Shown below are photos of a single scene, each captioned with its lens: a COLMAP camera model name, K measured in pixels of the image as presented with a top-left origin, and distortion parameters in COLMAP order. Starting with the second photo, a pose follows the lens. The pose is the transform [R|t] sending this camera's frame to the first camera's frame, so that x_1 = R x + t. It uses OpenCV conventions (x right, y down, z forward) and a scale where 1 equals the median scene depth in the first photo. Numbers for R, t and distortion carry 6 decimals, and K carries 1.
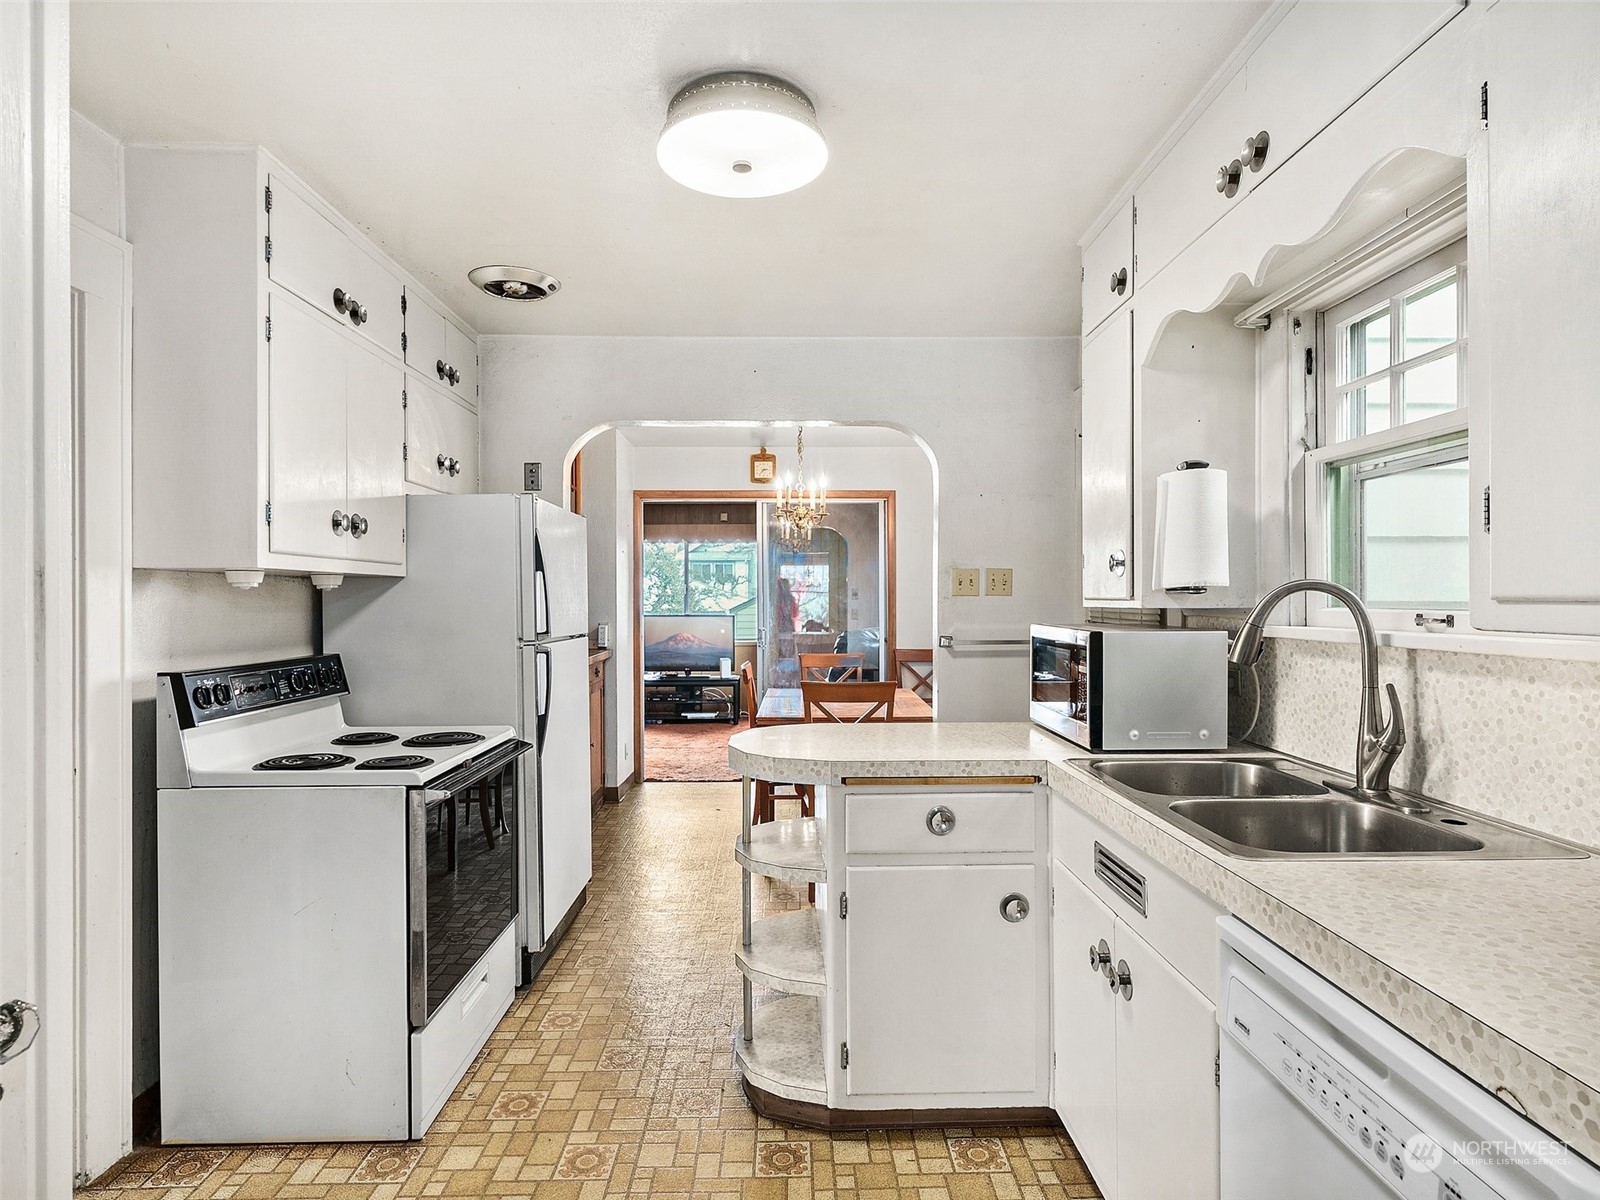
lens RADIAL K [[878.2, 0, 803.5], [0, 878.2, 605.3], [0, 0, 1]] dist [0.001566, 0.000099]
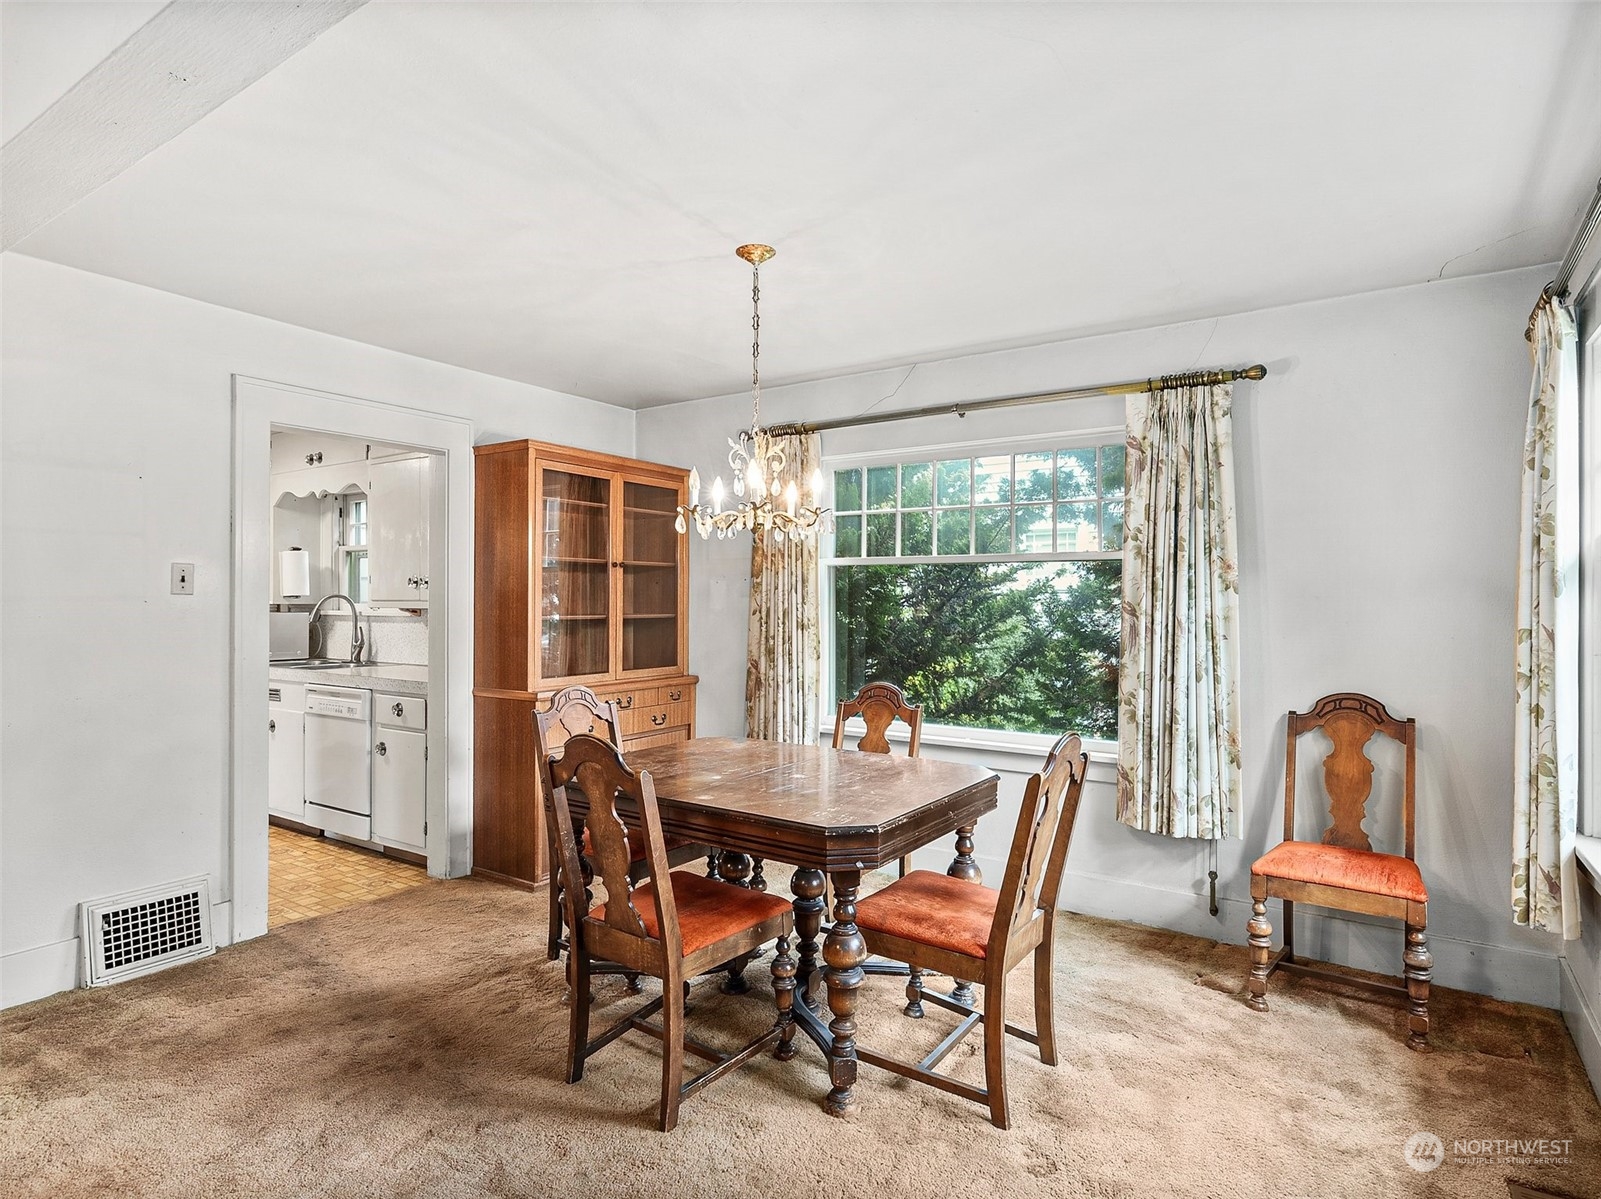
lens RADIAL K [[872.3, 0, 800.5], [0, 872.3, 599.5], [0, 0, 1]] dist [0.003207, -0.000354]
pose [[0.575399, 0.003093, 0.817867, -0.812953], [-0.001052, 0.999995, -0.003041, -0.003903], [-0.817872, 0.000889, 0.575399, -1.715533]]
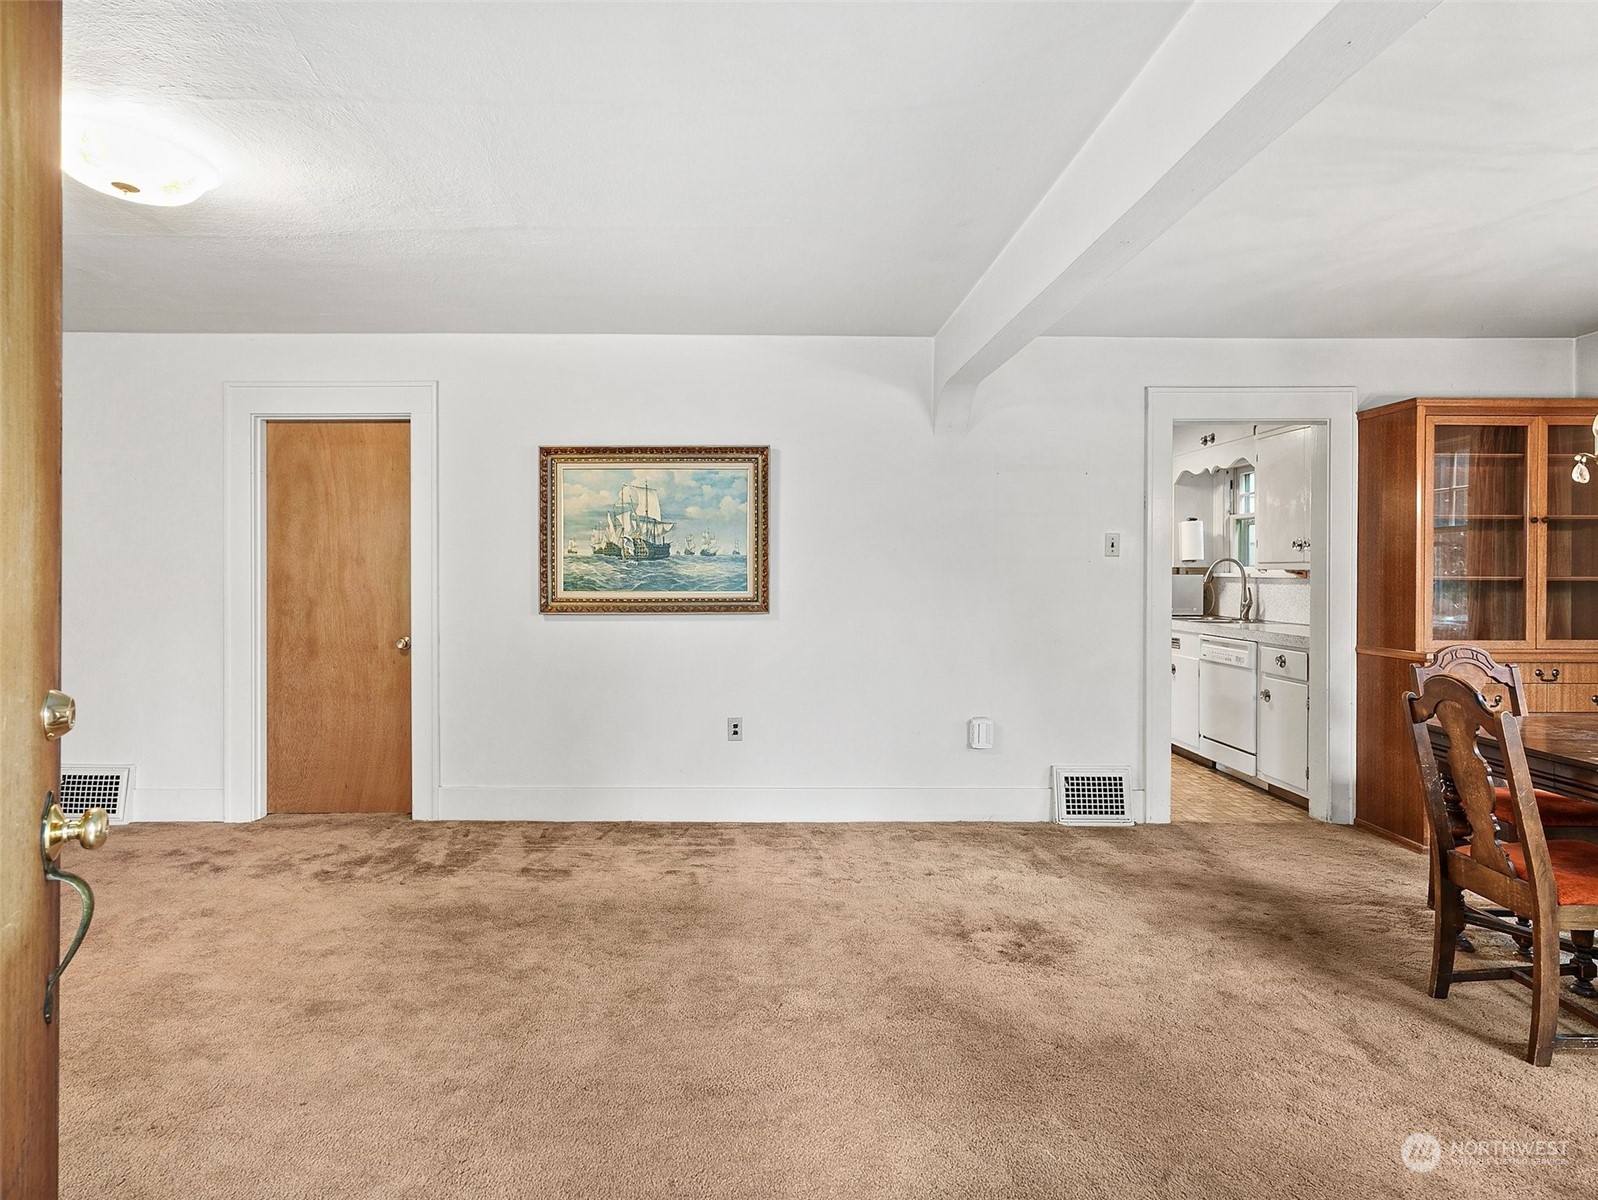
lens RADIAL K [[900.4, 0, 758.8], [0, 900.4, 571.4], [0, 0, 1]] dist [-0.001031, 0.000171]
pose [[0.999867, 0.003088, -0.016024, -0.986635], [-0.003081, 0.999995, 0.000483, 0.020428], [0.016026, -0.000434, 0.999871, -2.096431]]
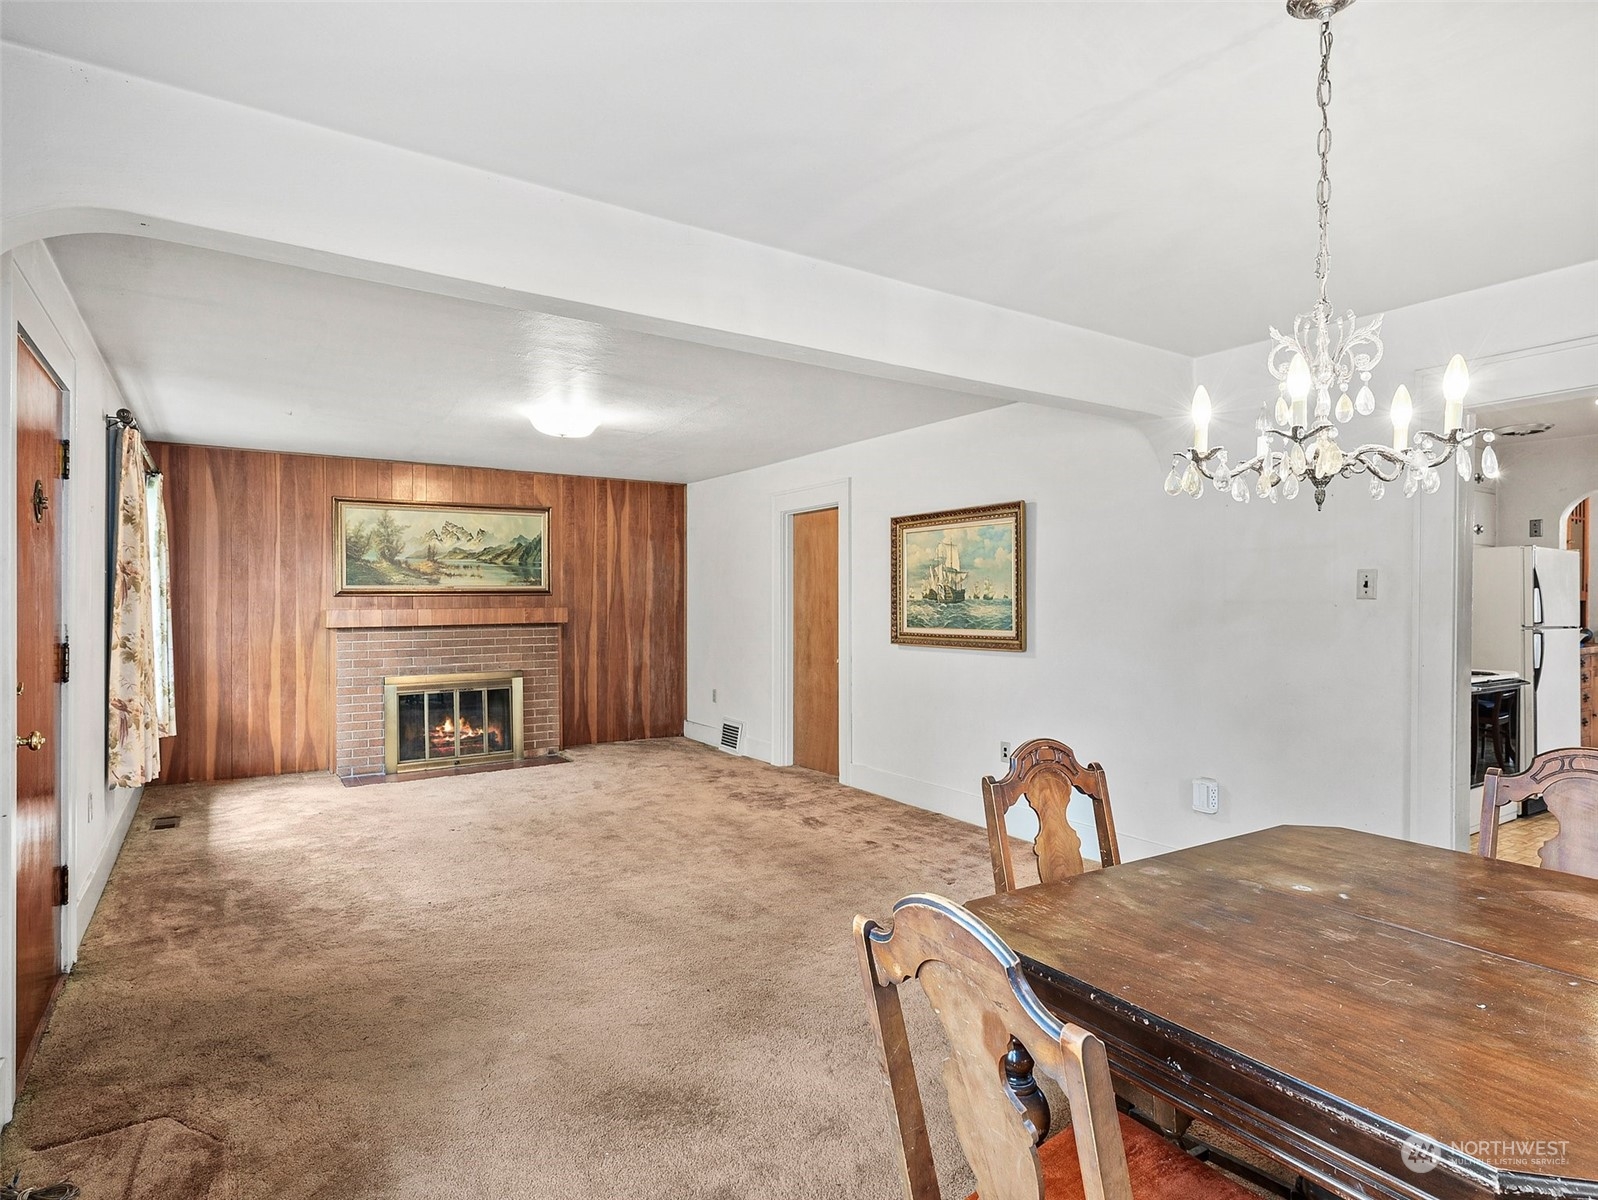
lens RADIAL K [[877.1, 0, 802.5], [0, 877.1, 605.3], [0, 0, 1]] dist [0.001566, 0.000099]
pose [[0.528986, 0.005743, -0.848611, 0.593086], [-0.004629, 0.999982, 0.003882, -0.005706], [0.848618, 0.001874, 0.529003, -1.689366]]
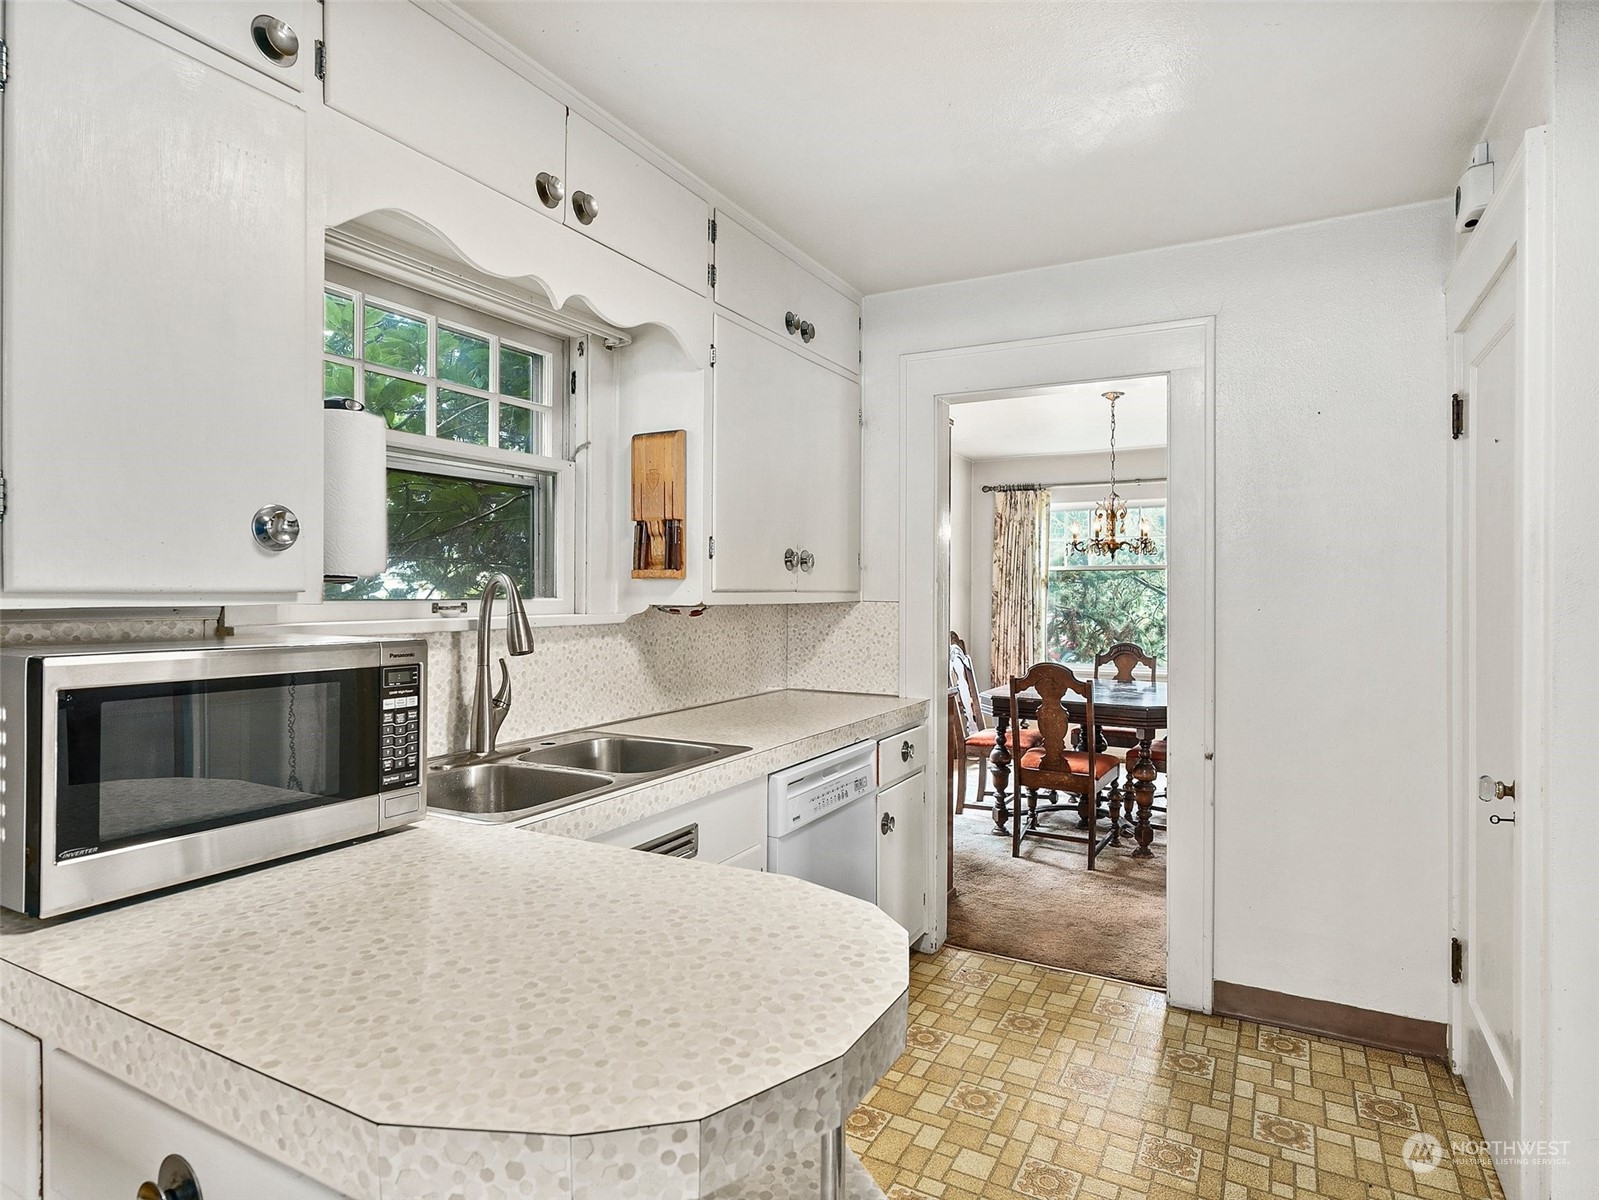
lens RADIAL K [[894.3, 0, 800.0], [0, 894.3, 583.3], [0, 0, 1]] dist [-0.002348, -0.000188]
pose [[-0.869128, -0.003046, 0.494578, -0.253341], [-0.005184, 0.999982, -0.002952, -0.012822], [-0.494561, -0.005130, -0.869128, 1.483031]]
